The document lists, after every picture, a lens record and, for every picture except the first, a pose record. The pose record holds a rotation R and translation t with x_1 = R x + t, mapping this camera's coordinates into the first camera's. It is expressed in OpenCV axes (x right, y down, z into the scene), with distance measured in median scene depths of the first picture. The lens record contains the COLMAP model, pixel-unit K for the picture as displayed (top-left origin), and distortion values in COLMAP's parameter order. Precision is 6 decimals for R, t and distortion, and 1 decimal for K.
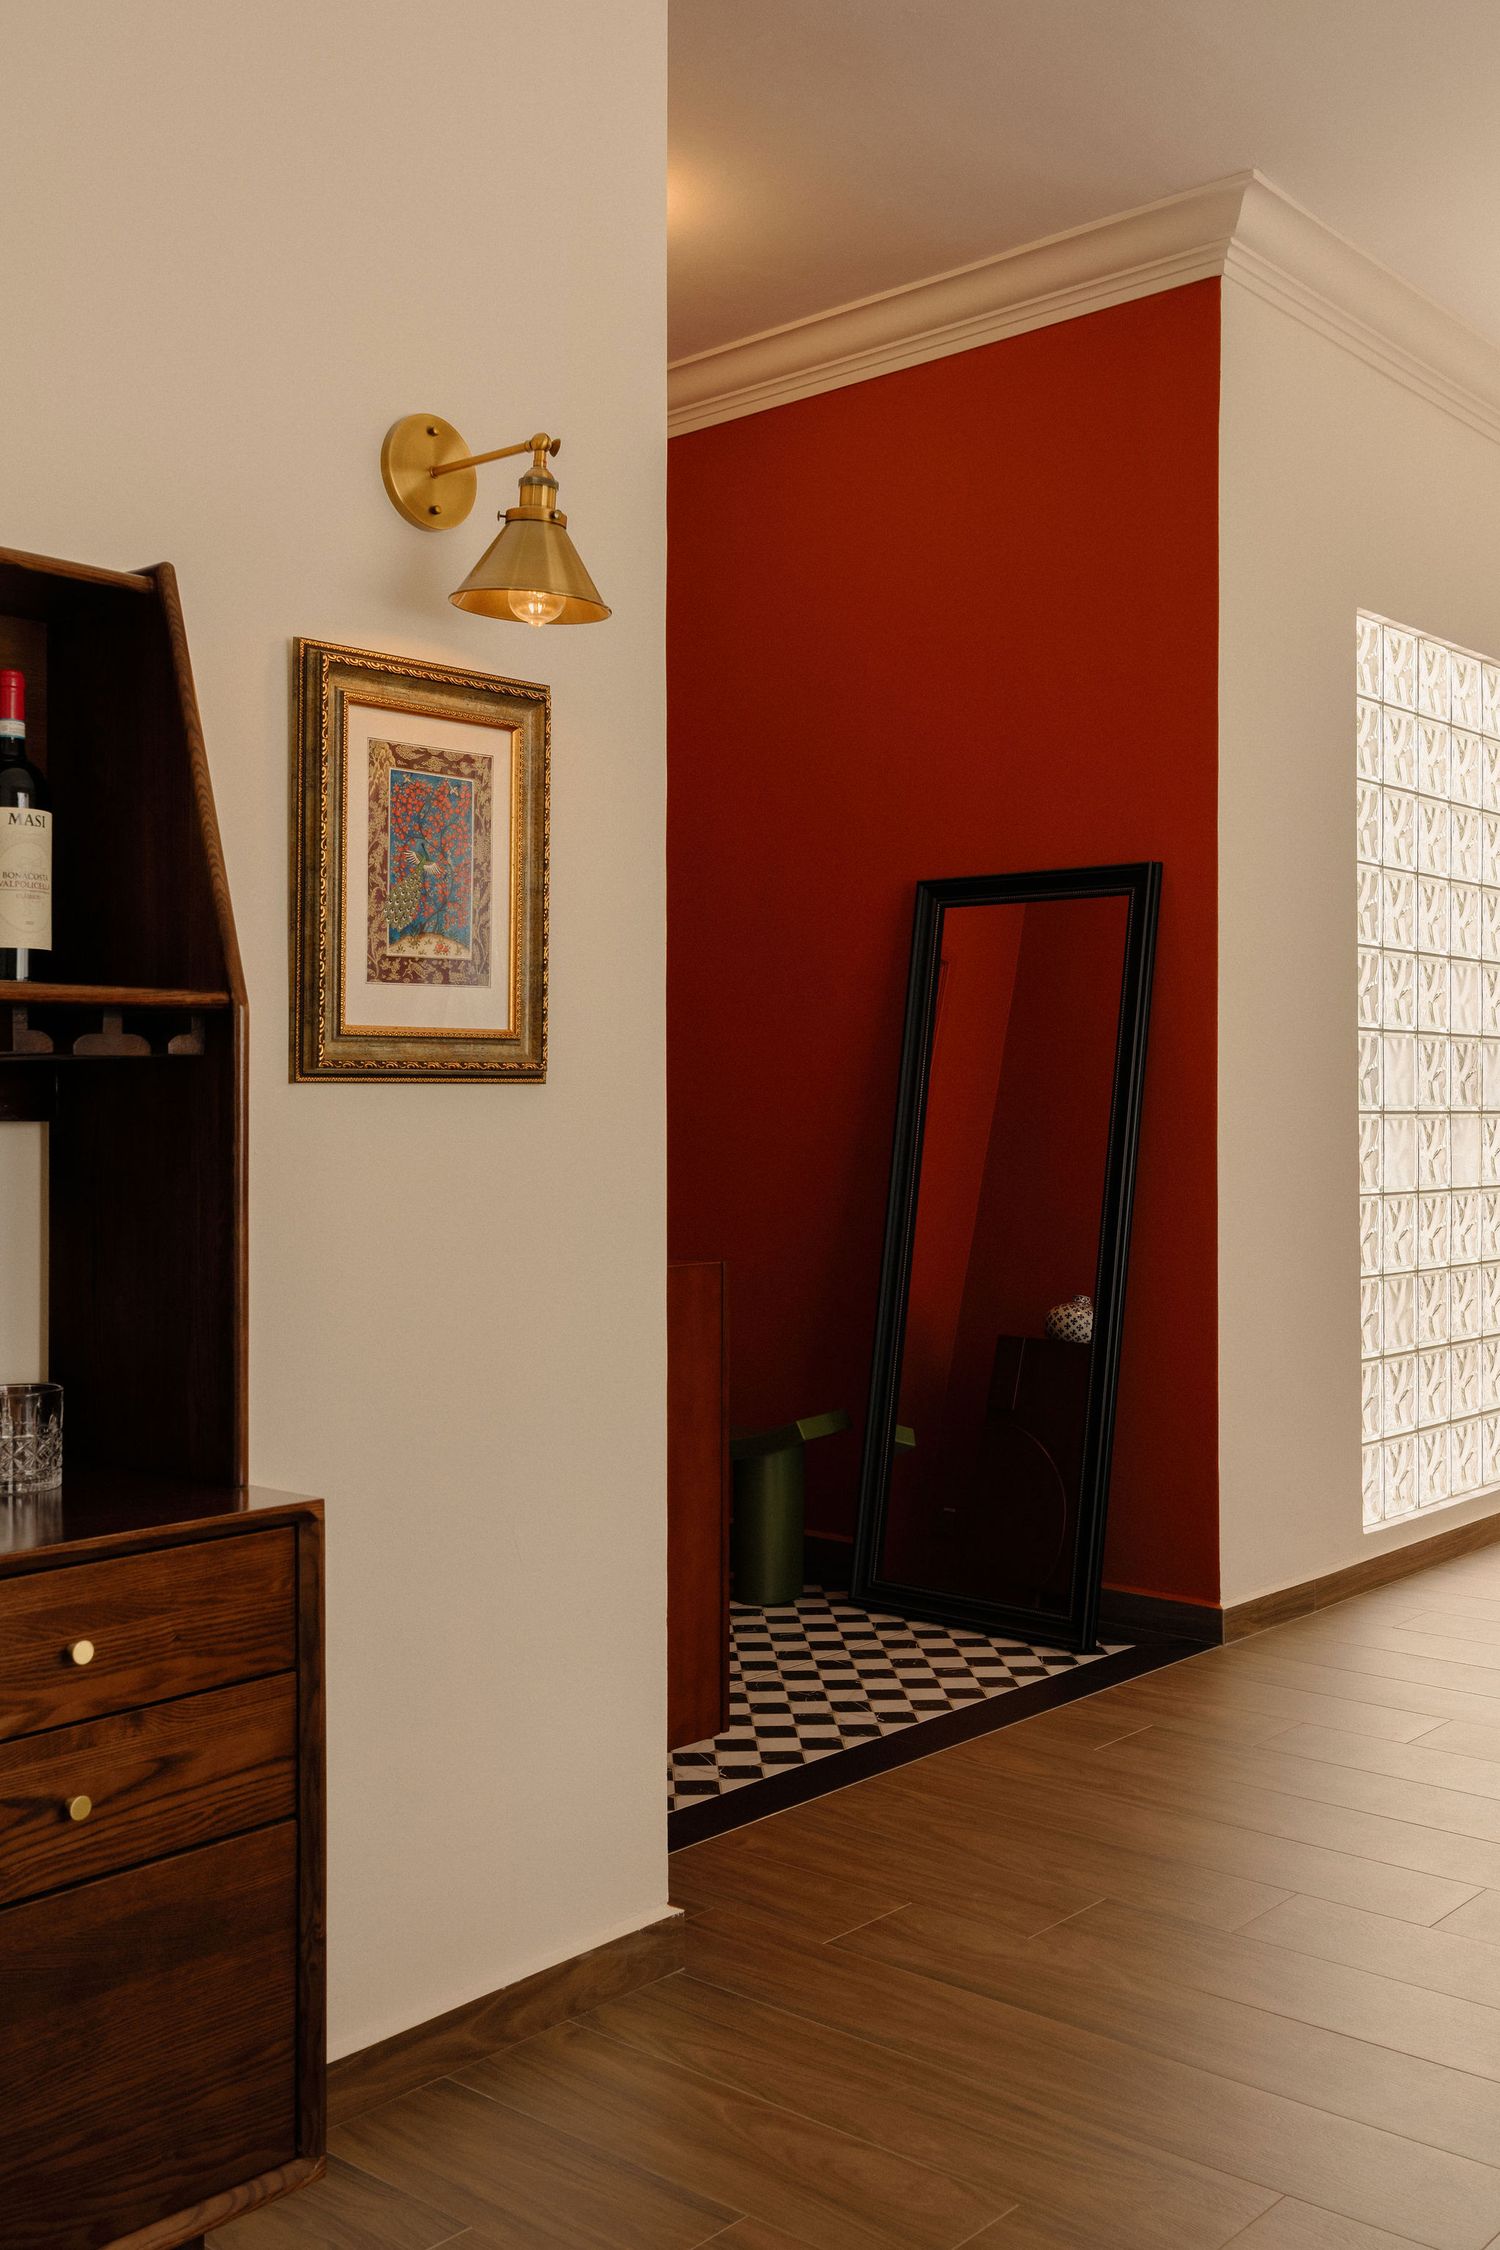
lens RADIAL K [[2194.6, 0, 750.0], [0, 2194.6, 1125.0], [0, 0, 1]] dist [0.046482, 0.003889]
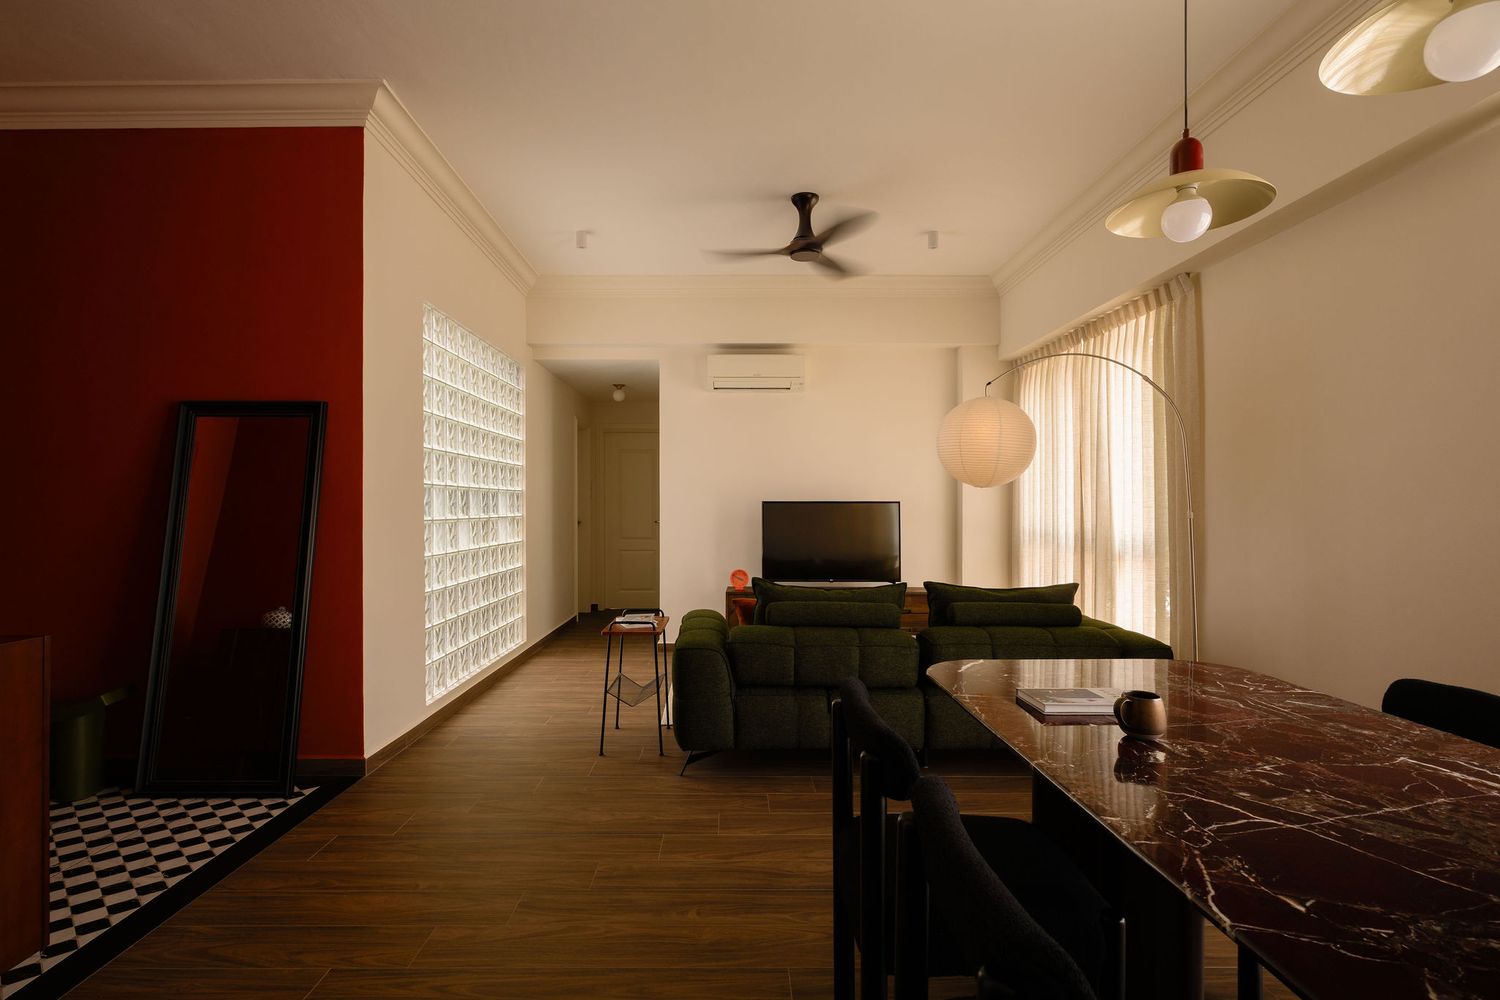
lens RADIAL K [[773.2, 0, 750.0], [0, 773.2, 500.0], [0, 0, 1]] dist [-0.001403, 0.000002]
pose [[0.747426, 0.001539, 0.664344, -0.001778], [0.008689, 0.999889, -0.012091, -0.015132], [-0.664289, 0.014809, 0.747329, 0.205397]]
